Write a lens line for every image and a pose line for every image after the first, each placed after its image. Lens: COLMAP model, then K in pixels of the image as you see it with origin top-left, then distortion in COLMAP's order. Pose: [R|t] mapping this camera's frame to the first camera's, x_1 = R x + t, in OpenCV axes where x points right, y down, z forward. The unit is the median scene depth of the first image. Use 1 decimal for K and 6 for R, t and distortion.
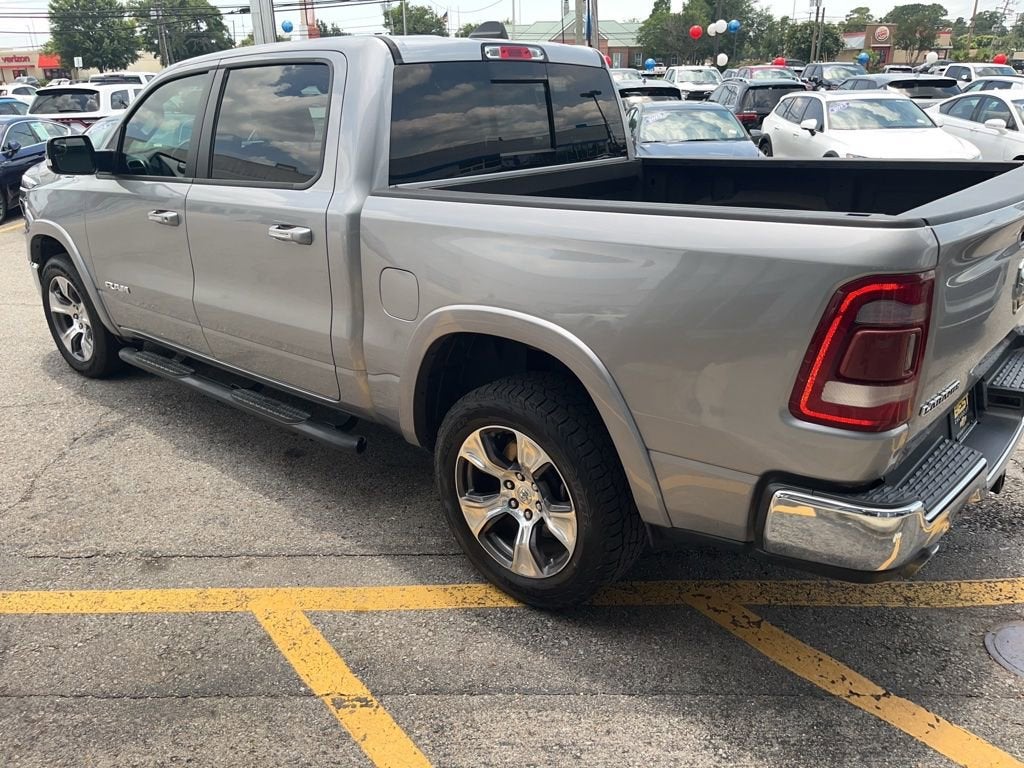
lens RADIAL K [[803.0, 0, 512.0], [0, 803.0, 384.0], [0, 0, 1]] dist [0.001616, -0.012564]
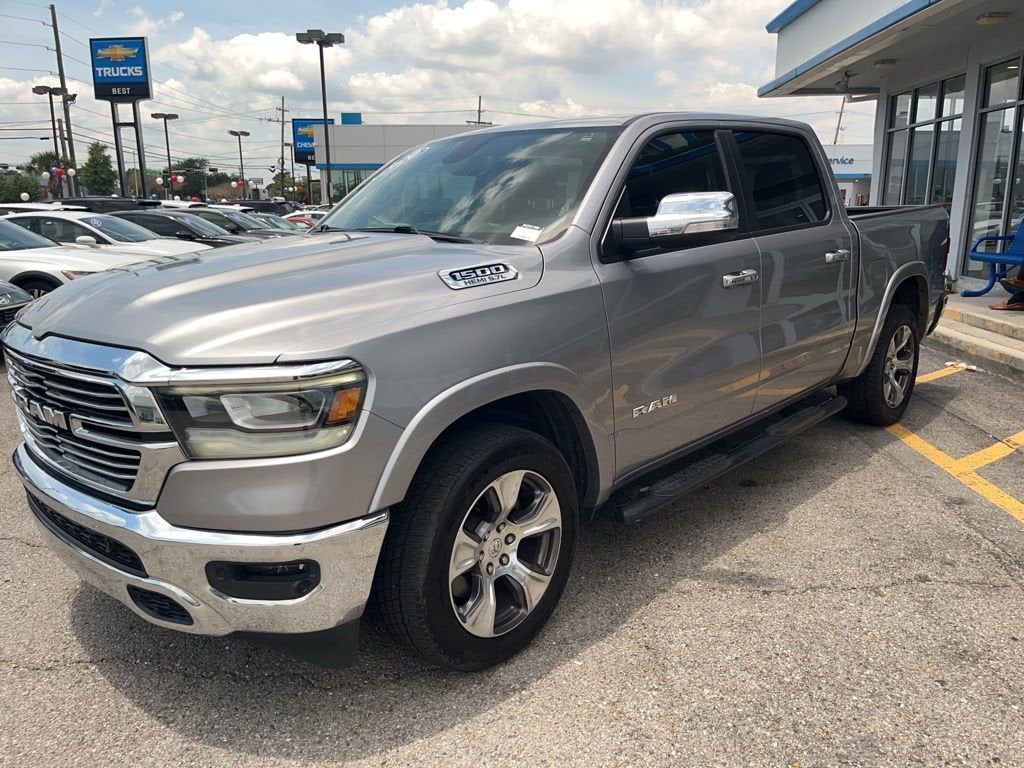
lens RADIAL K [[801.7, 0, 529.8], [0, 801.7, 384.0], [0, 0, 1]] dist [0.044568, -0.065272]
pose [[0.008900, -0.204997, 0.978722, -1.850585], [0.371003, 0.909580, 0.187141, -0.489227], [-0.928589, 0.361443, 0.084149, 1.615238]]
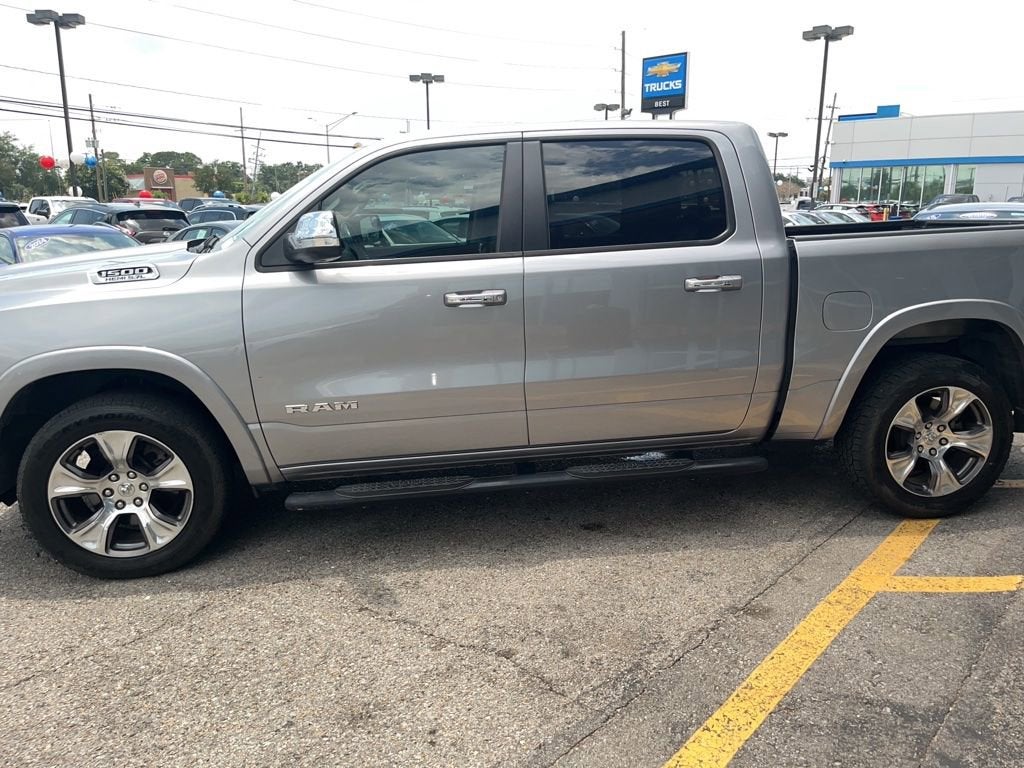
lens RADIAL K [[801.7, 0, 529.8], [0, 801.7, 384.0], [0, 0, 1]] dist [0.044568, -0.065272]
pose [[0.645319, -0.154449, 0.748137, -1.452679], [0.274932, 0.960680, -0.038821, -0.088559], [-0.712724, 0.230738, 0.662408, 0.530389]]
